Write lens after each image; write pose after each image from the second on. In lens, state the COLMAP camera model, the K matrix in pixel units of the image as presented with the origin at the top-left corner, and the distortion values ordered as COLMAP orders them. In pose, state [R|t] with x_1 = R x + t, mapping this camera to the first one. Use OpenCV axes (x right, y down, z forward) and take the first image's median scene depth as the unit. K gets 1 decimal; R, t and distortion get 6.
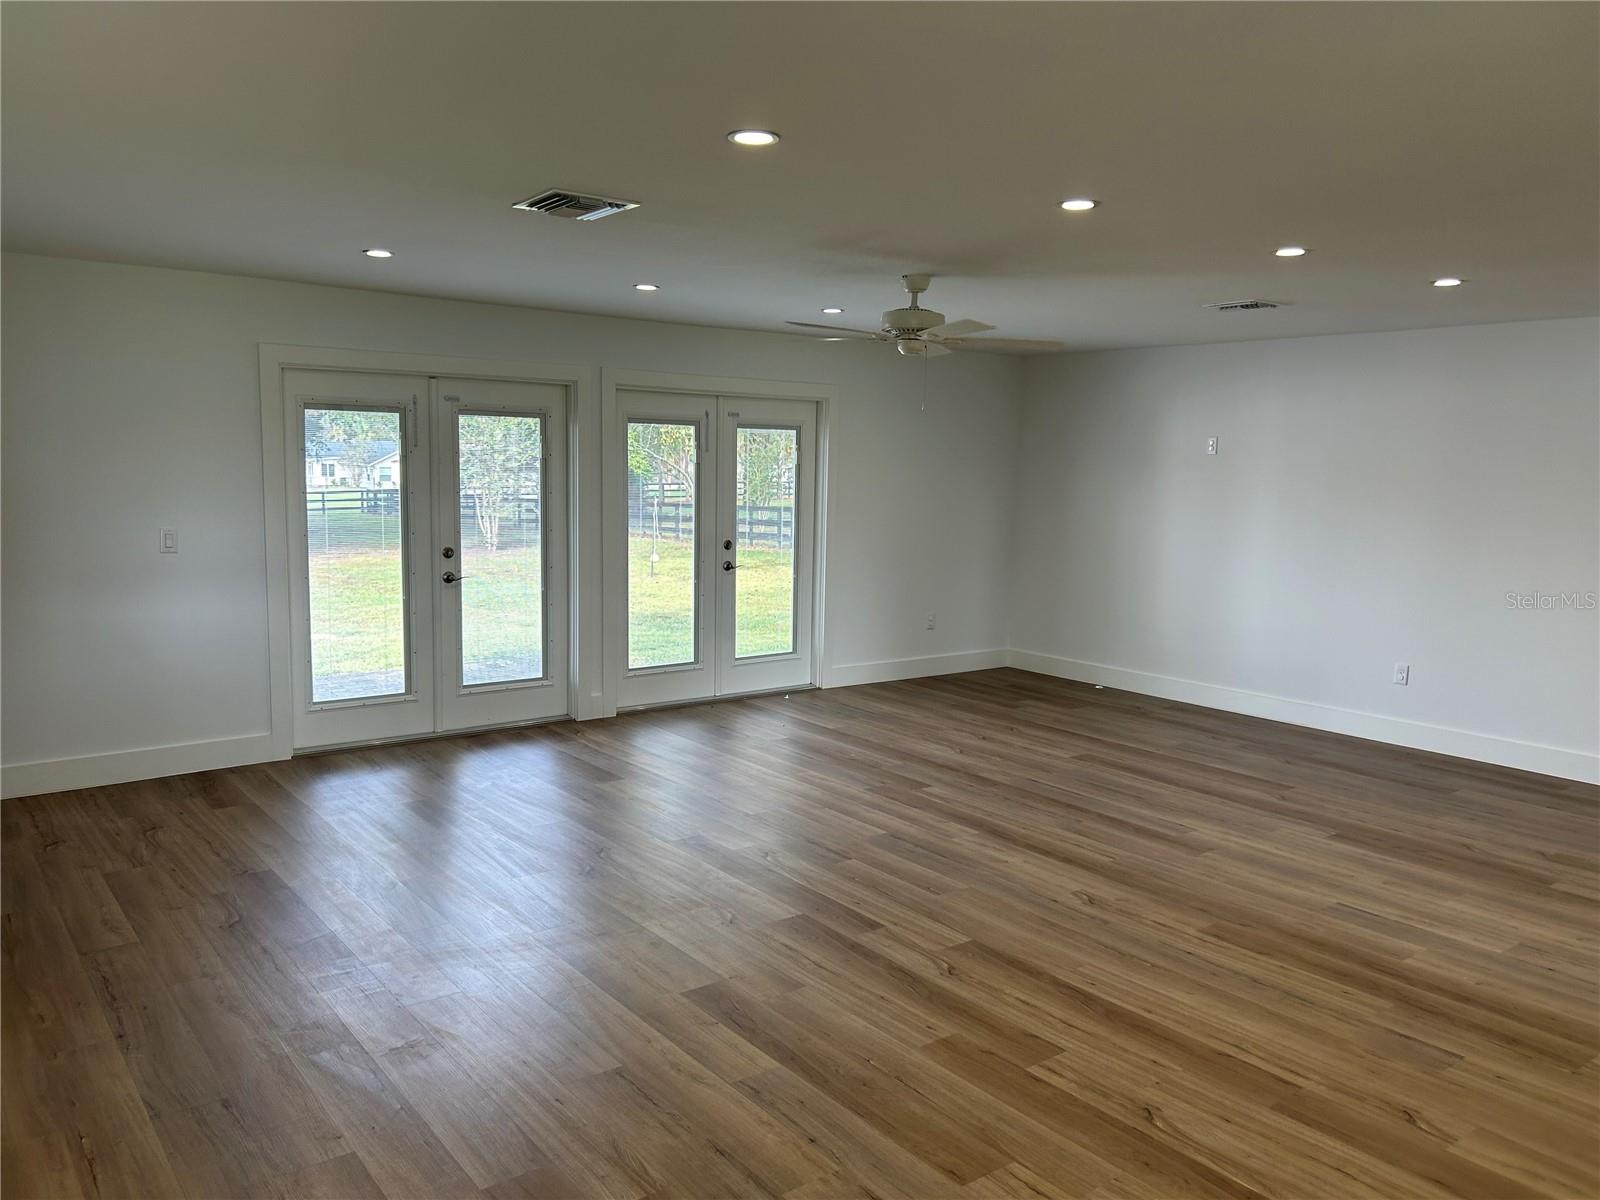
lens RADIAL K [[1203.0, 0, 803.5], [0, 1203.0, 640.5], [0, 0, 1]] dist [0.052583, -0.046321]
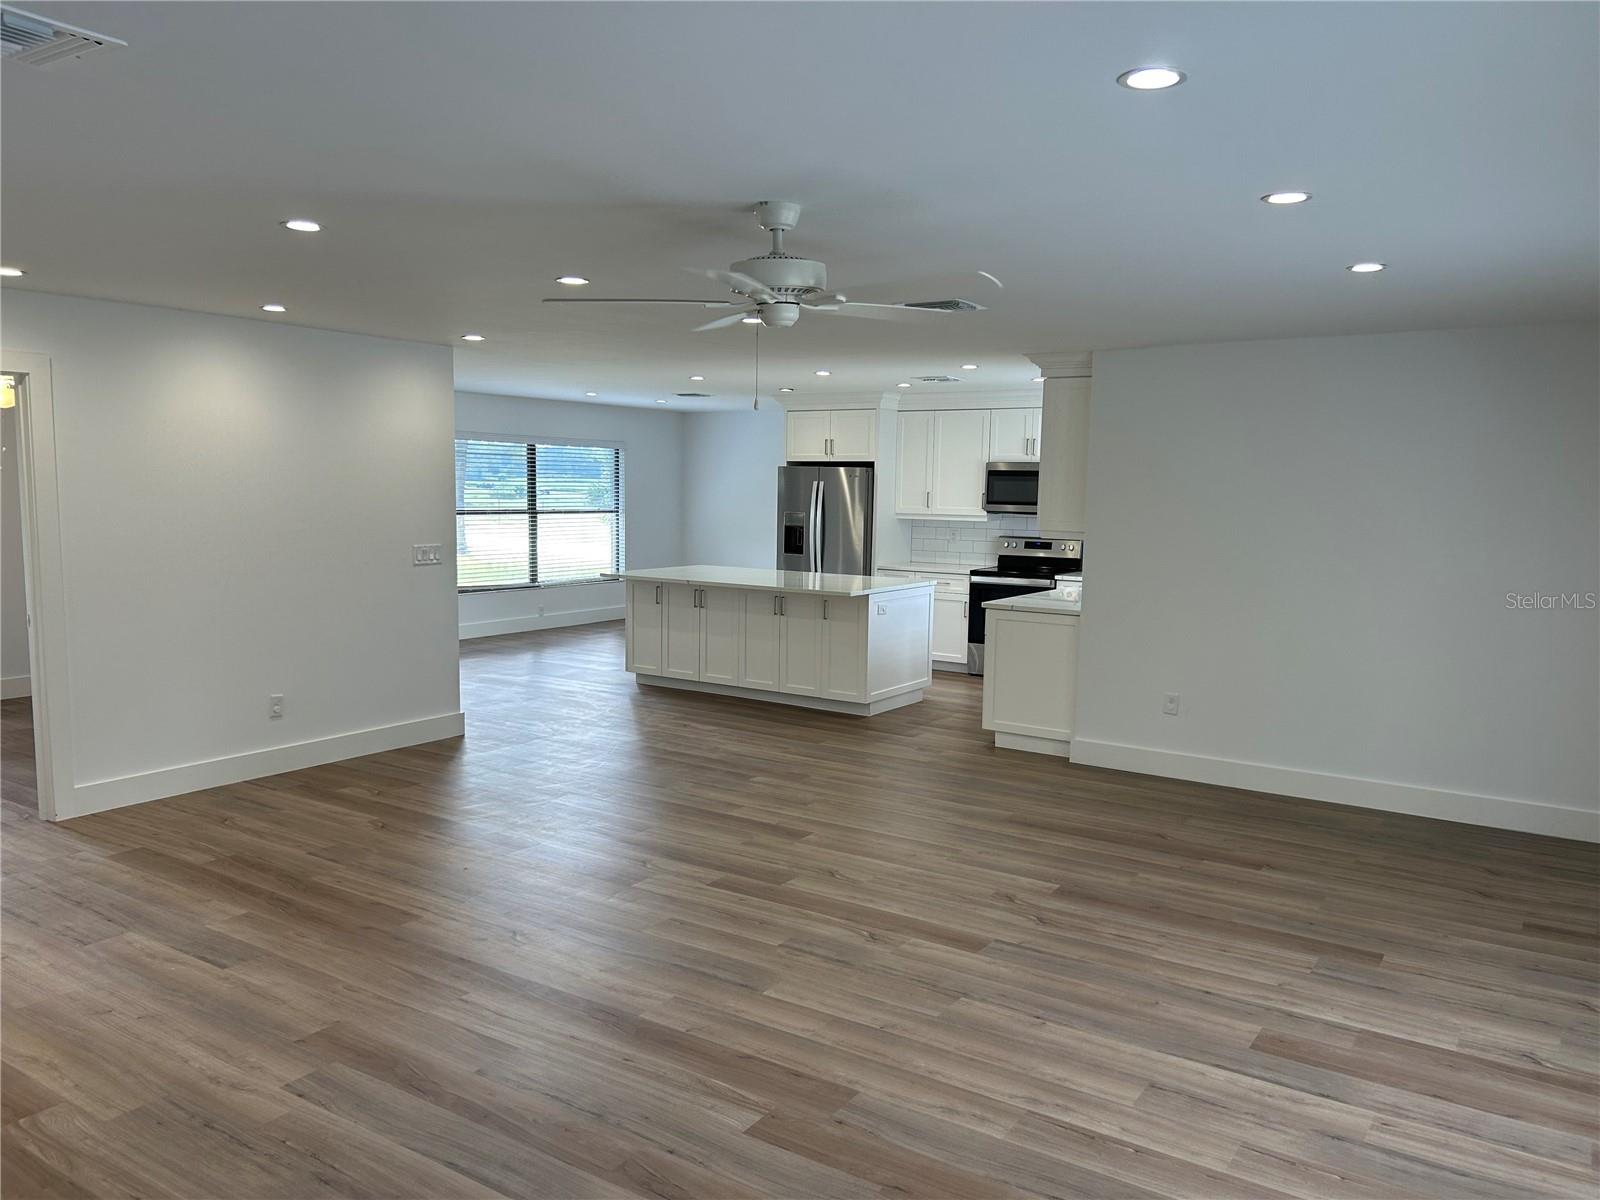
lens RADIAL K [[1203.0, 0, 784.8], [0, 1203.0, 641.5], [0, 0, 1]] dist [0.052583, -0.046321]
pose [[-0.951207, 0.003794, -0.308531, 0.293525], [-0.085225, 0.957795, 0.274529, -0.258904], [0.296551, 0.287428, -0.910738, 1.671558]]
